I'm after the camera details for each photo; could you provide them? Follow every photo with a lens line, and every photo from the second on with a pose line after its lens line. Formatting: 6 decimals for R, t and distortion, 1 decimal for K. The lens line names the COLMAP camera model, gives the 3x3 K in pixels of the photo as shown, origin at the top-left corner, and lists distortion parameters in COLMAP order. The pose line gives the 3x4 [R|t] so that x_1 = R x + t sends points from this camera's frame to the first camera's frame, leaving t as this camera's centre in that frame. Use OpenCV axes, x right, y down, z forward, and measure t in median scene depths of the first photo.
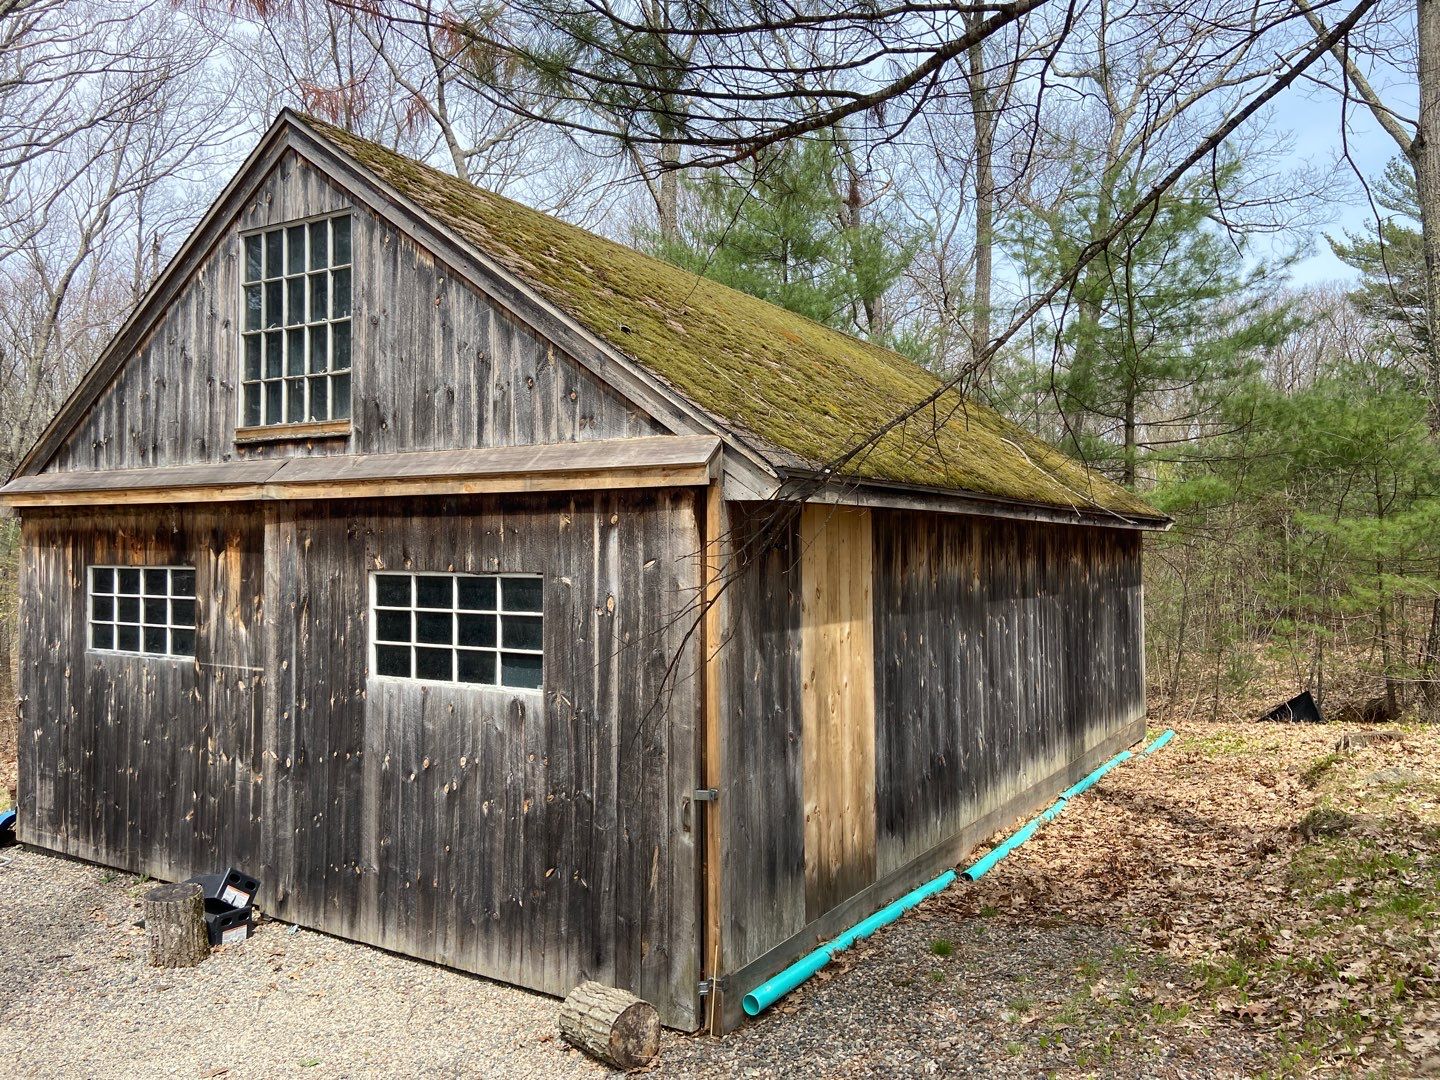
lens RADIAL K [[1076.5, 0, 720.0], [0, 1076.5, 540.0], [0, 0, 1]] dist [0.130459, -0.158410]
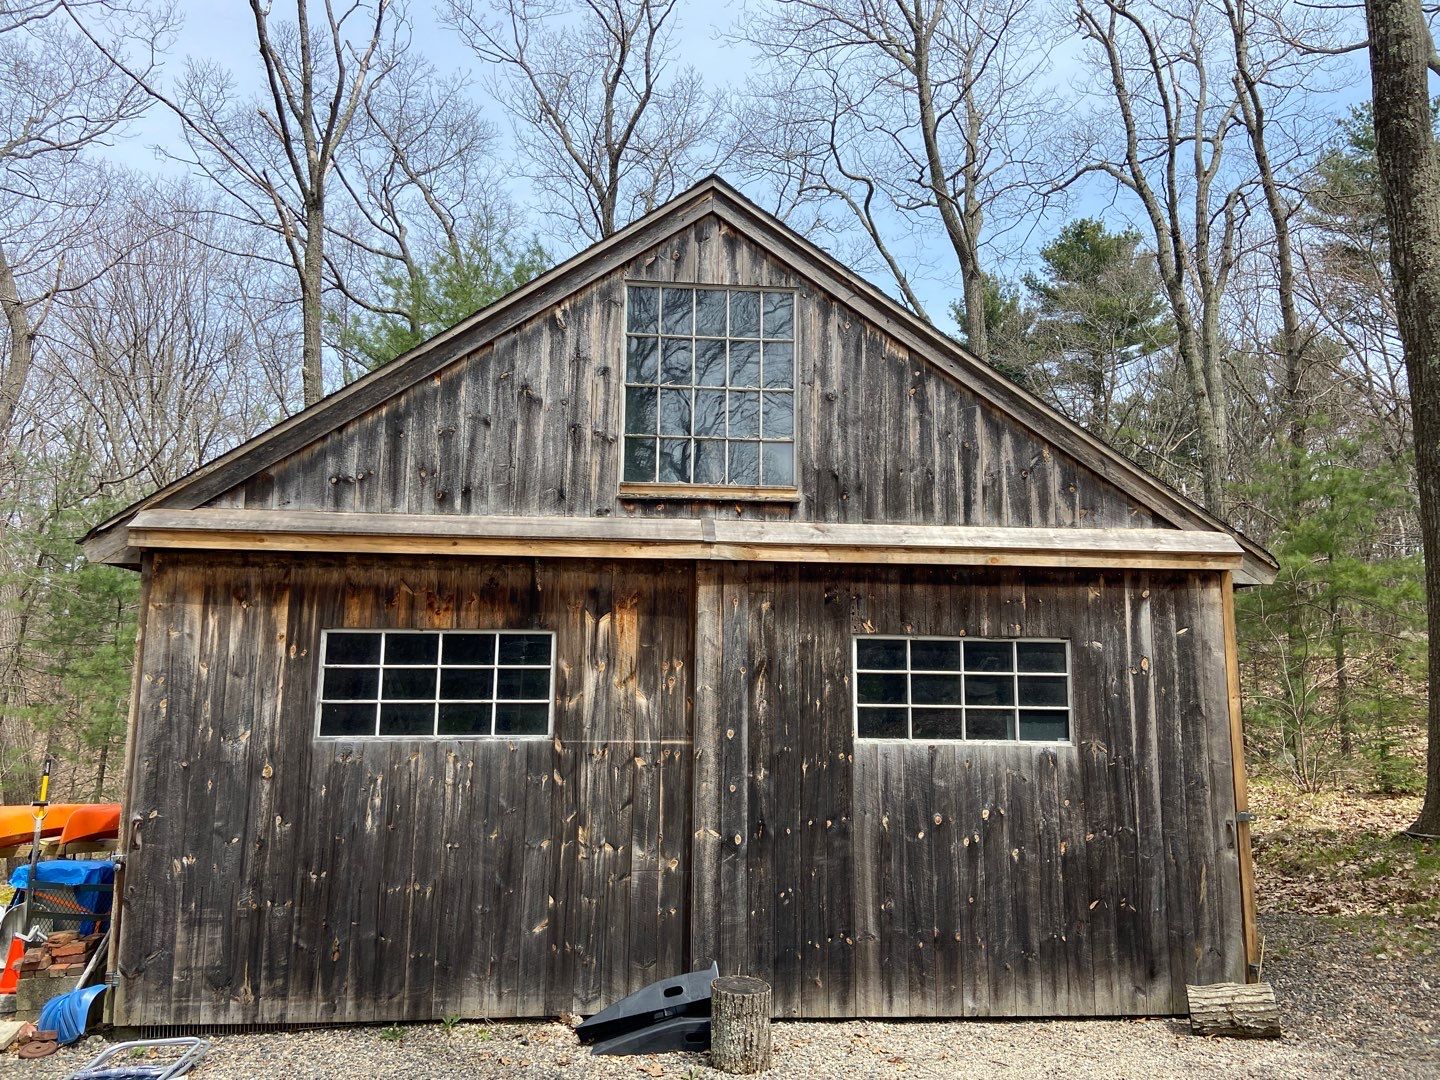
lens RADIAL K [[1076.5, 0, 720.0], [0, 1076.5, 540.0], [0, 0, 1]] dist [0.130459, -0.158410]
pose [[0.798798, 0.086257, 0.595384, -1.055878], [-0.012047, 0.991763, -0.127520, 0.072291], [-0.601479, 0.094690, 0.793257, 0.264897]]
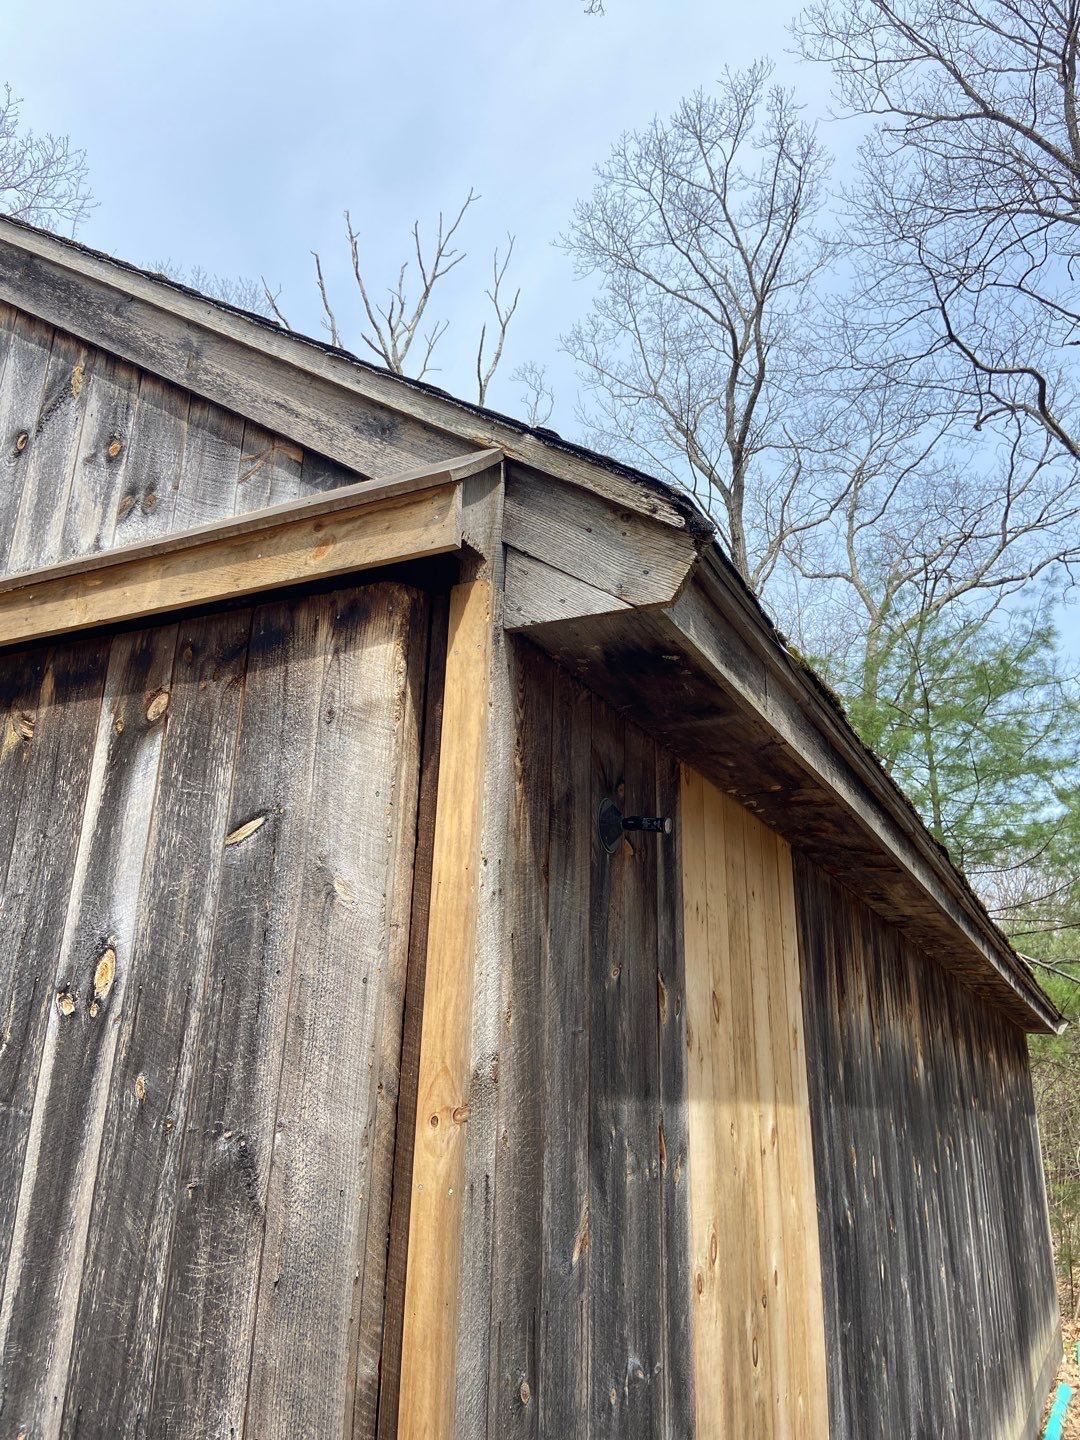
lens RADIAL K [[1076.5, 0, 540.0], [0, 1076.5, 720.0], [0, 0, 1]] dist [0.130459, -0.158410]
pose [[0.995378, 0.056562, 0.077608, -0.007086], [-0.029406, 0.948841, -0.314382, 0.073718], [-0.091420, 0.310646, 0.946119, 0.586858]]
